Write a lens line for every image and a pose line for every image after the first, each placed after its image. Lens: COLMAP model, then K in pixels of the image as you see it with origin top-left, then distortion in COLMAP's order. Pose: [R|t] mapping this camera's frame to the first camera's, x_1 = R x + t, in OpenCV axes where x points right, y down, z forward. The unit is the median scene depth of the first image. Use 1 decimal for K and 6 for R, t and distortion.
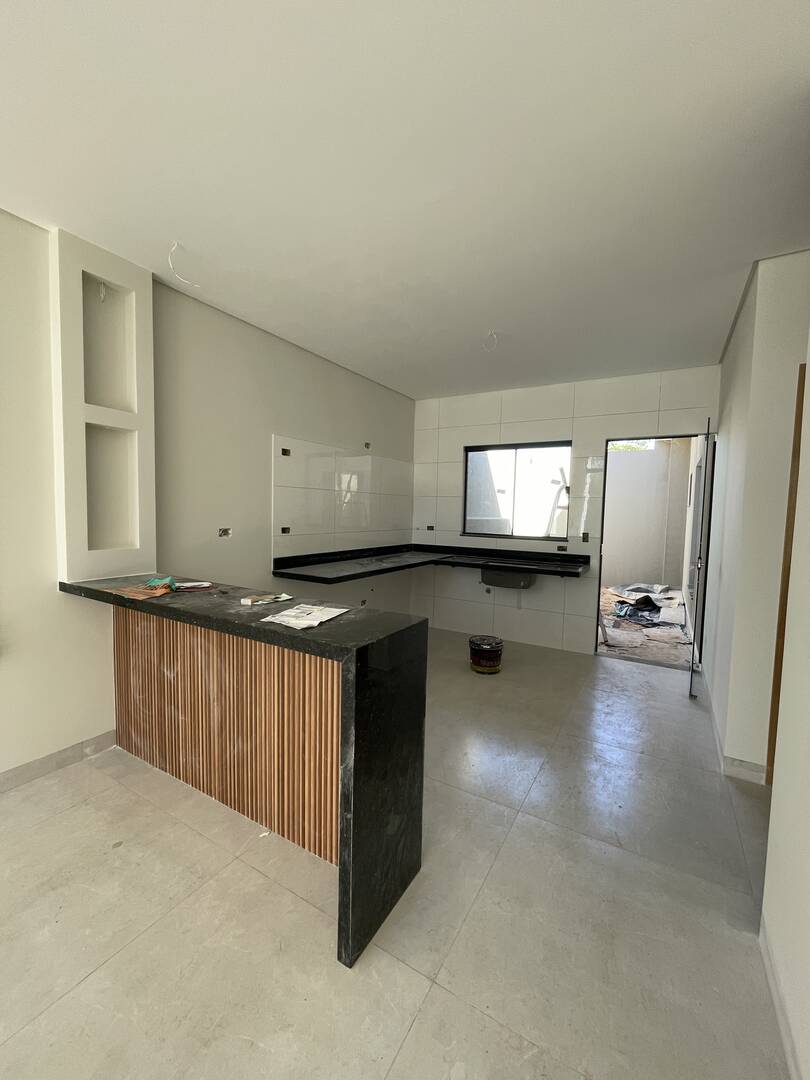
lens RADIAL K [[437.5, 0, 408.4], [0, 437.5, 539.4], [0, 0, 1]] dist [-0.002518, -0.000756]
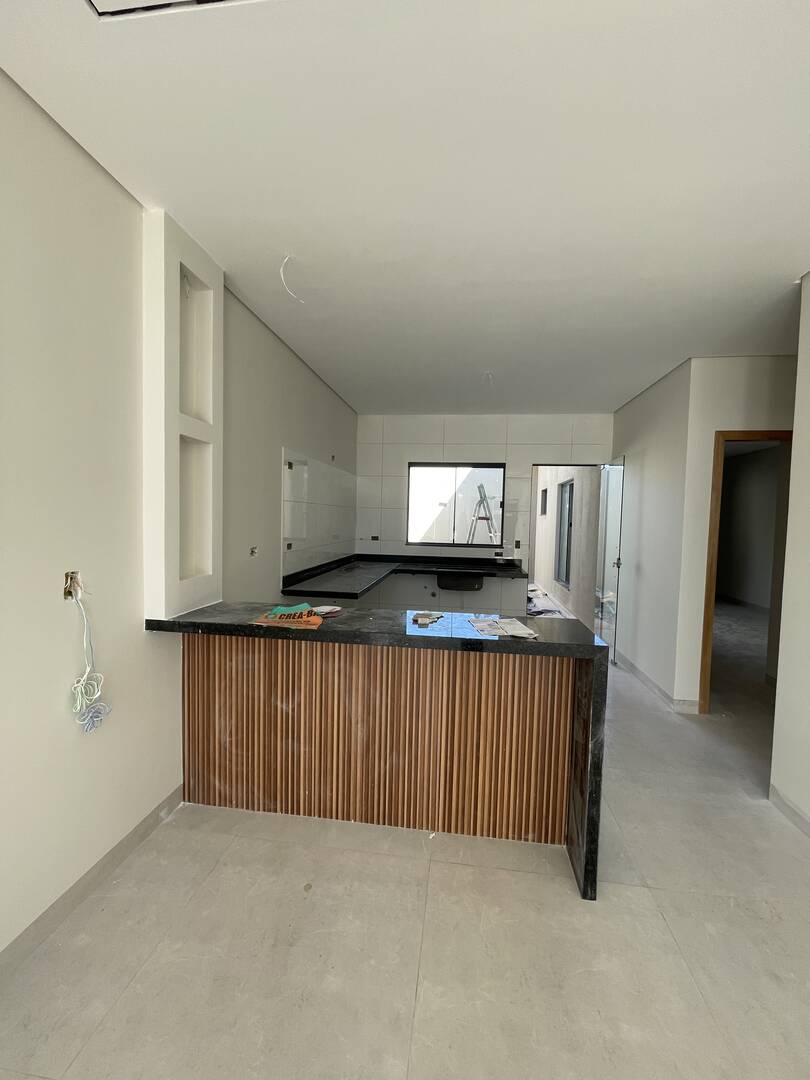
lens RADIAL K [[437.5, 0, 408.4], [0, 437.5, 539.4], [0, 0, 1]] dist [-0.002518, -0.000756]
pose [[0.921508, -0.020658, 0.387809, -0.332674], [0.023316, 0.999726, -0.002150, -0.022609], [-0.387658, 0.011024, 0.921737, 0.009393]]
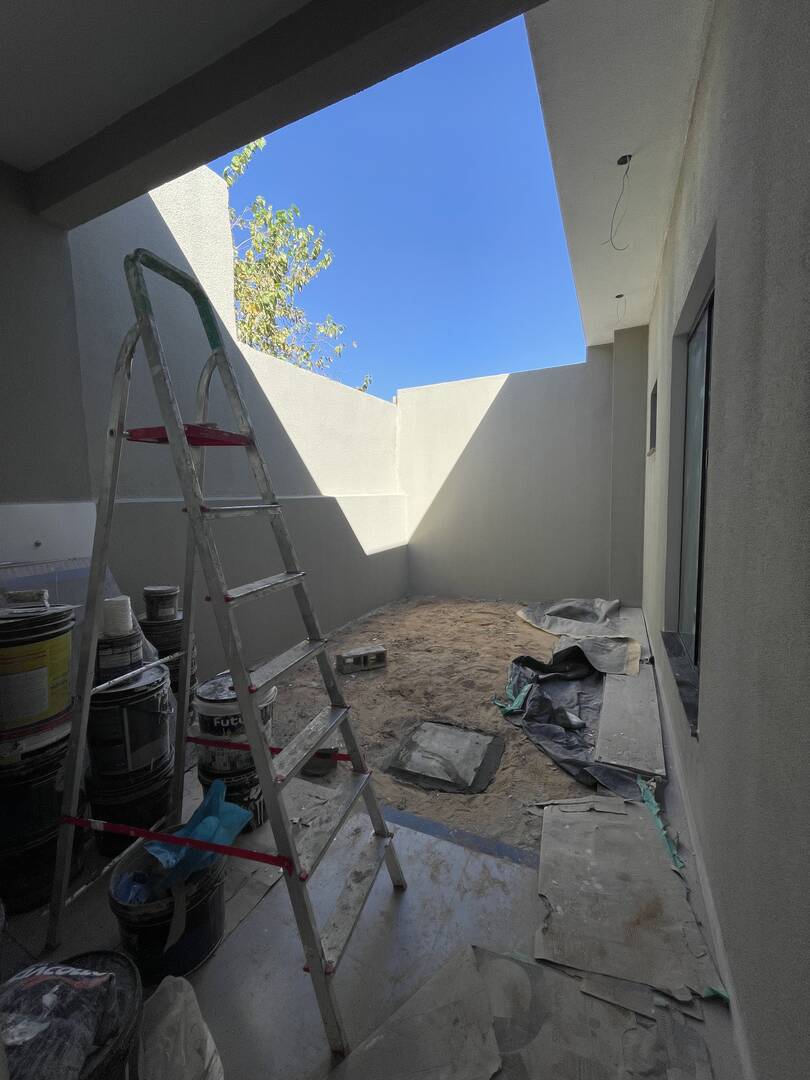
lens RADIAL K [[437.5, 0, 408.4], [0, 437.5, 539.4], [0, 0, 1]] dist [-0.002518, -0.000756]
pose [[0.994540, -0.061522, 0.084297, 0.545135], [0.058129, 0.997419, 0.042138, -0.021841], [-0.086671, -0.037008, 0.995549, 0.899812]]
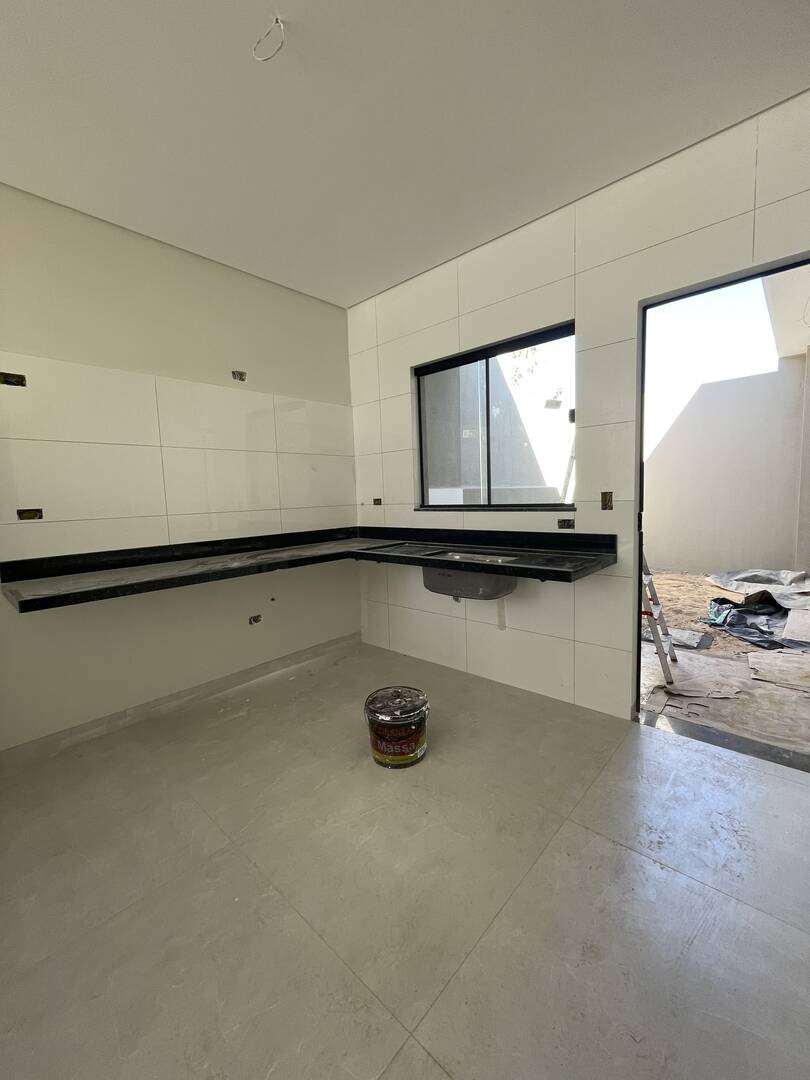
lens RADIAL K [[441.8, 0, 407.9], [0, 441.8, 537.7], [0, 0, 1]] dist [-0.001280, -0.000268]
pose [[0.977731, -0.037810, -0.206428, 0.274356], [0.044850, 0.998557, 0.029531, 0.012832], [0.205013, -0.038132, 0.978016, 0.418923]]
